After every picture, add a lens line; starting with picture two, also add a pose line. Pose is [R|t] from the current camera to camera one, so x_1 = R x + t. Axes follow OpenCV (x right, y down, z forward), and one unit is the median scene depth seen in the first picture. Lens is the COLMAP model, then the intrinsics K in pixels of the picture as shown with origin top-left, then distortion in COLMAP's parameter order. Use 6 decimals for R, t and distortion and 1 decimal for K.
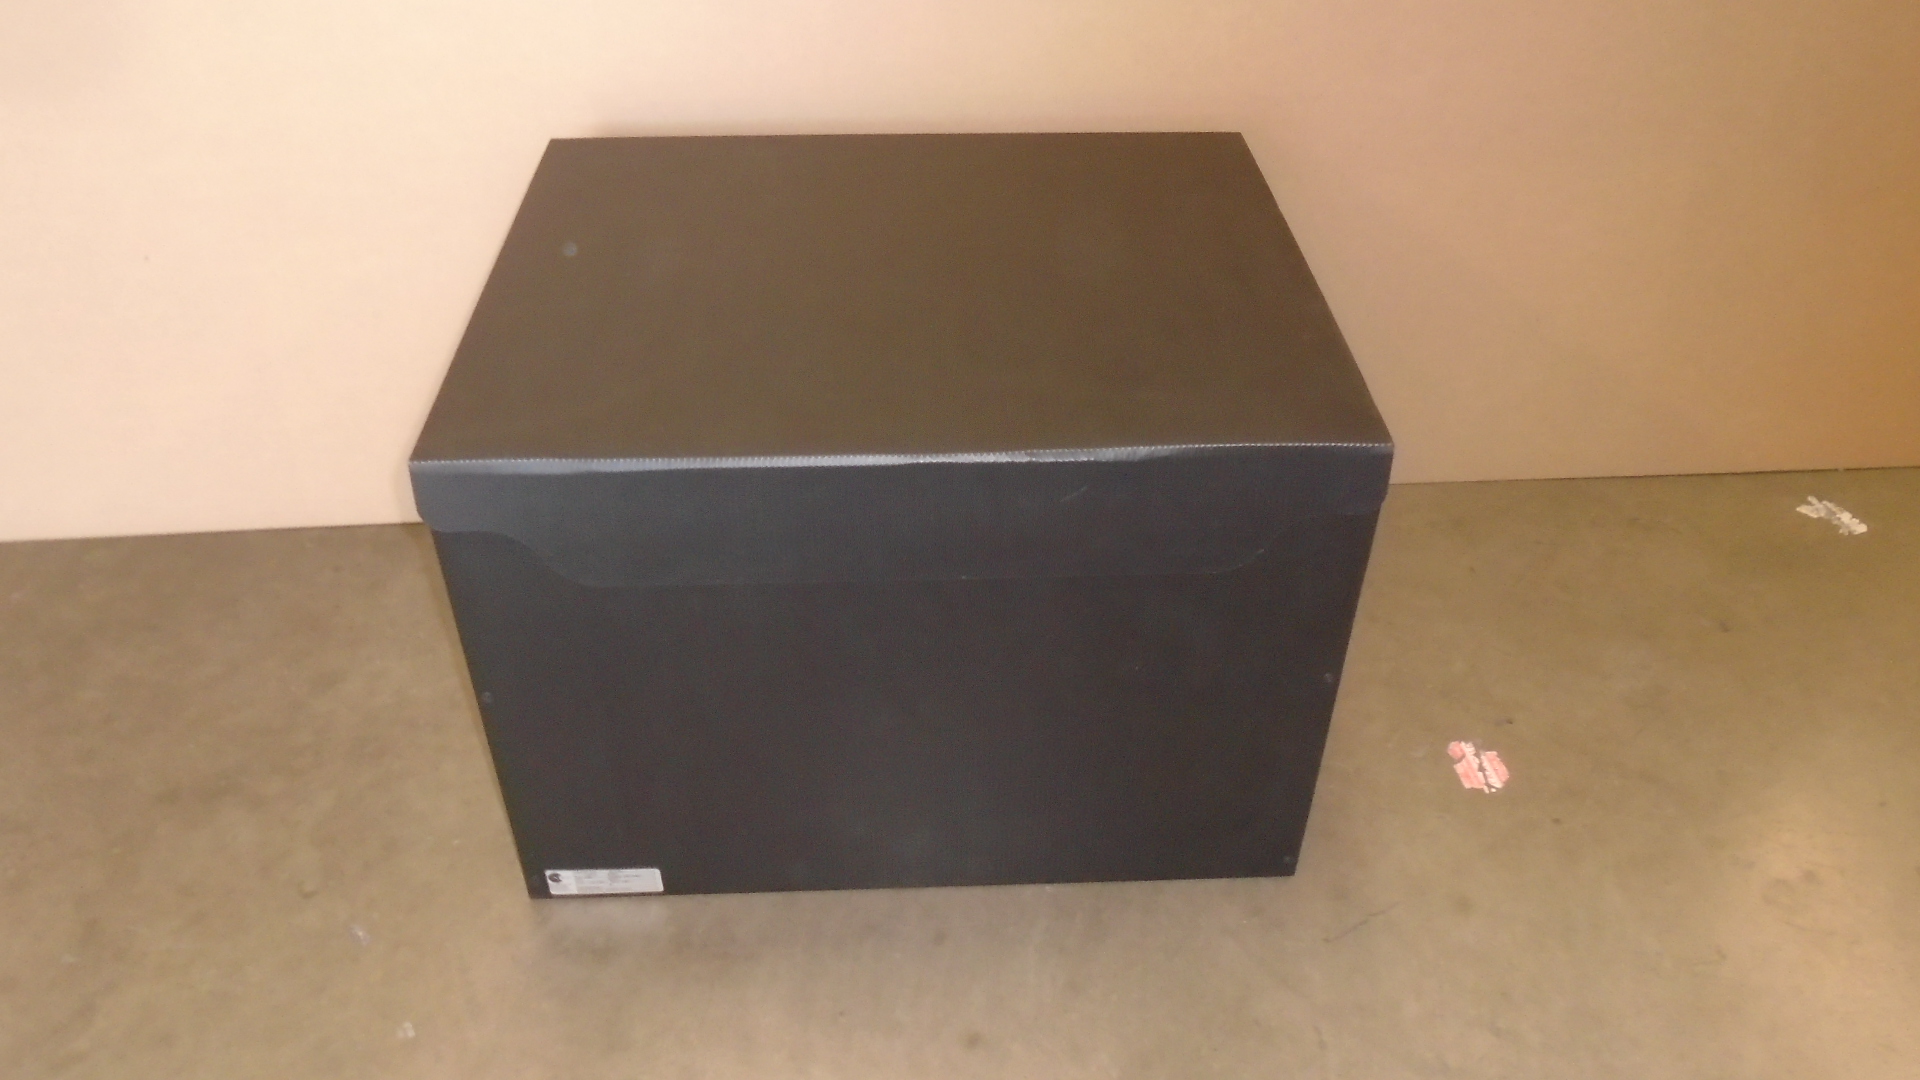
lens RADIAL K [[1474.6, 0, 967.1], [0, 1474.6, 536.6], [0, 0, 1]] dist [-0.021024, 0.005447]
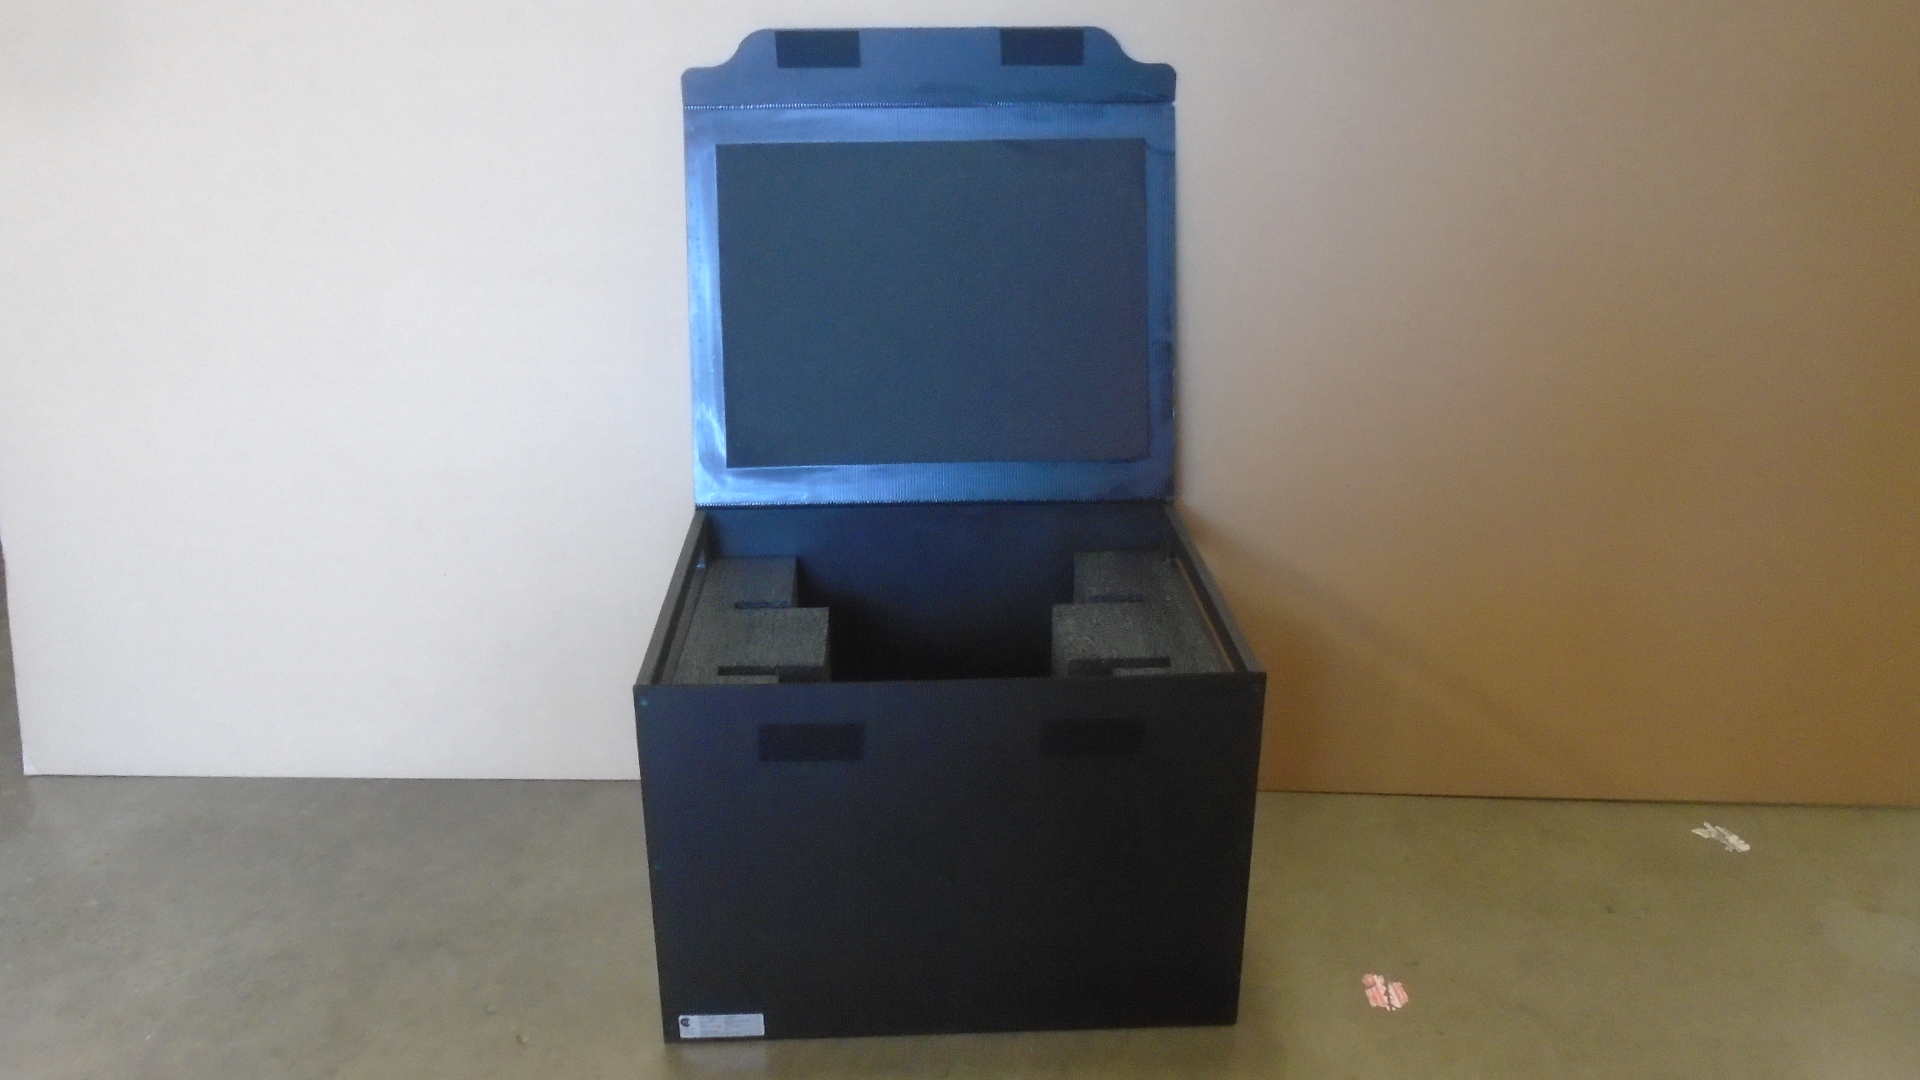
lens RADIAL K [[1474.6, 0, 968.7], [0, 1474.6, 530.1], [0, 0, 1]] dist [-0.021024, 0.005447]
pose [[0.993889, 0.031258, -0.105870, 0.113983], [-0.061077, 0.954610, -0.291529, 0.169058], [0.091952, 0.296213, 0.950685, -0.359631]]
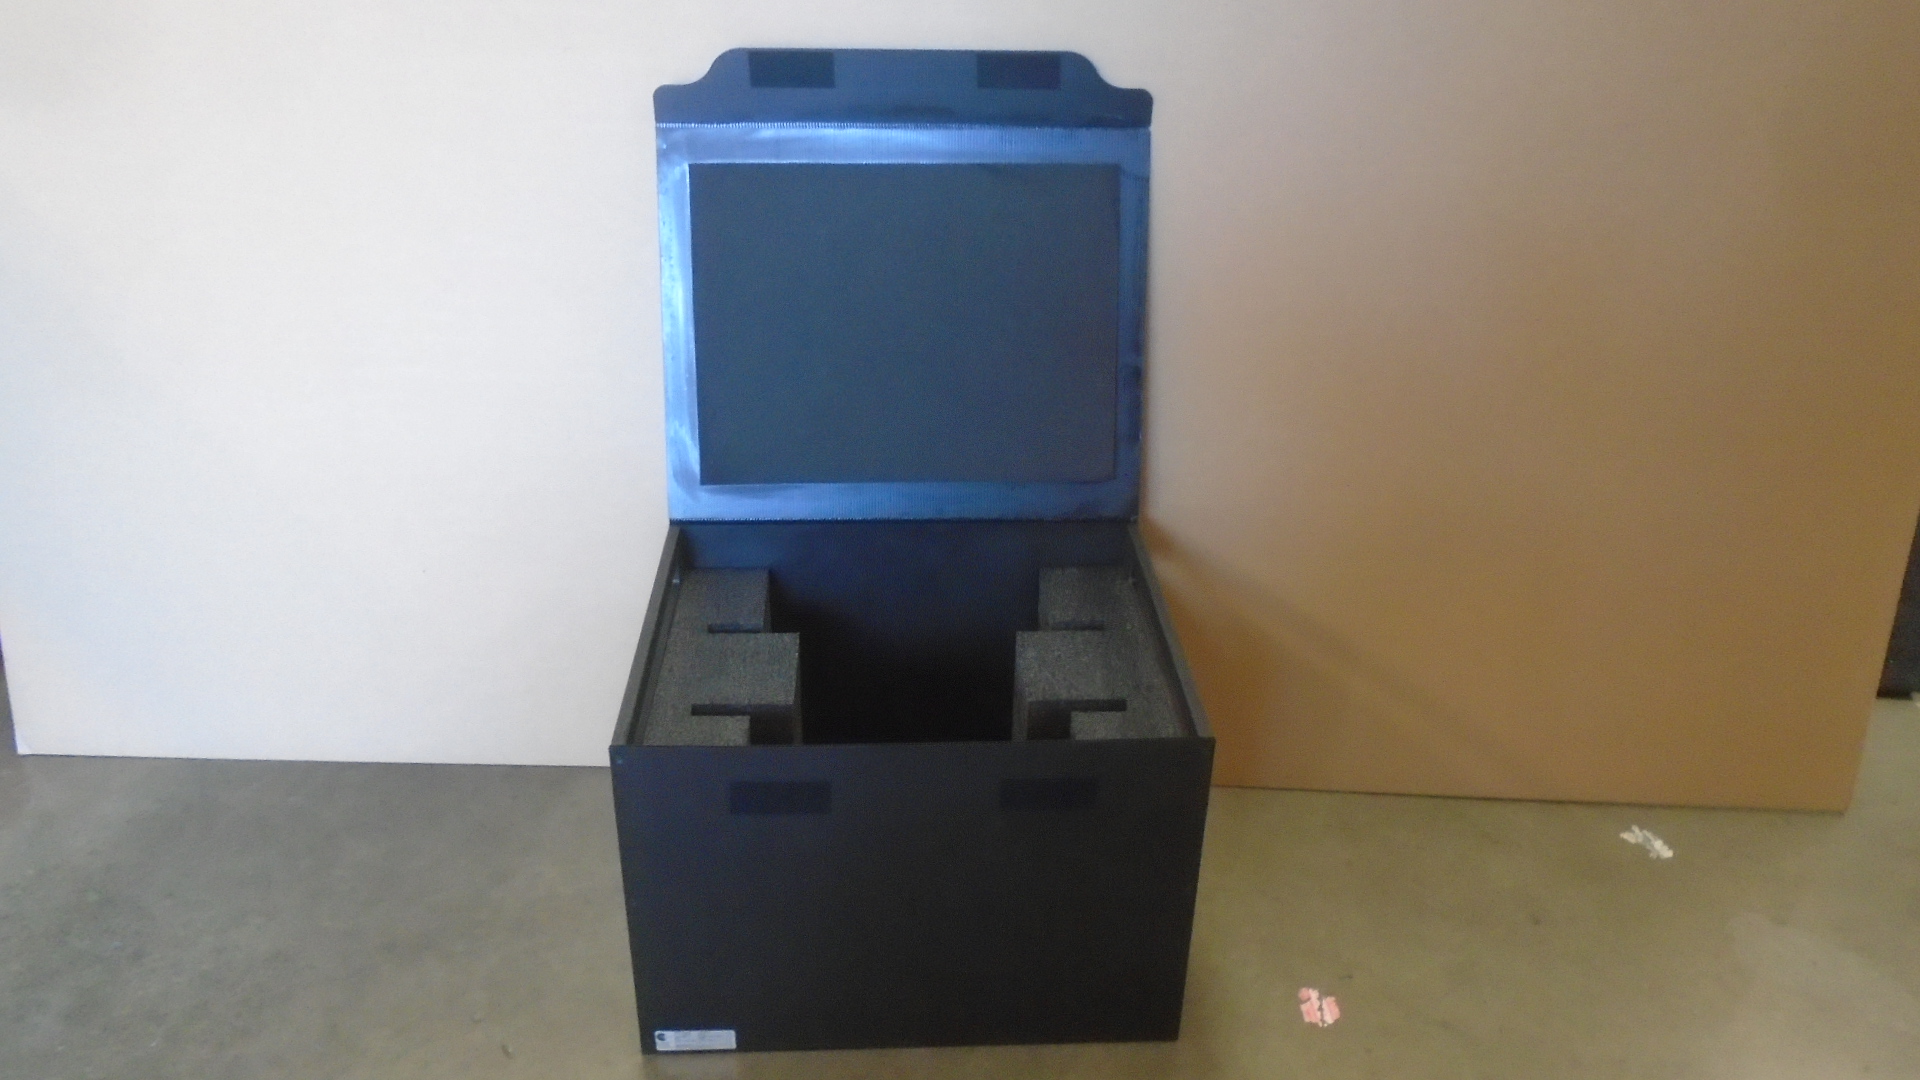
lens RADIAL K [[1474.6, 0, 970.7], [0, 1474.6, 531.7], [0, 0, 1]] dist [-0.021024, 0.005447]
pose [[0.994554, 0.059186, -0.085788, 0.120764], [-0.074361, 0.979698, -0.186178, 0.003328], [0.073027, 0.191543, 0.978764, -0.436834]]
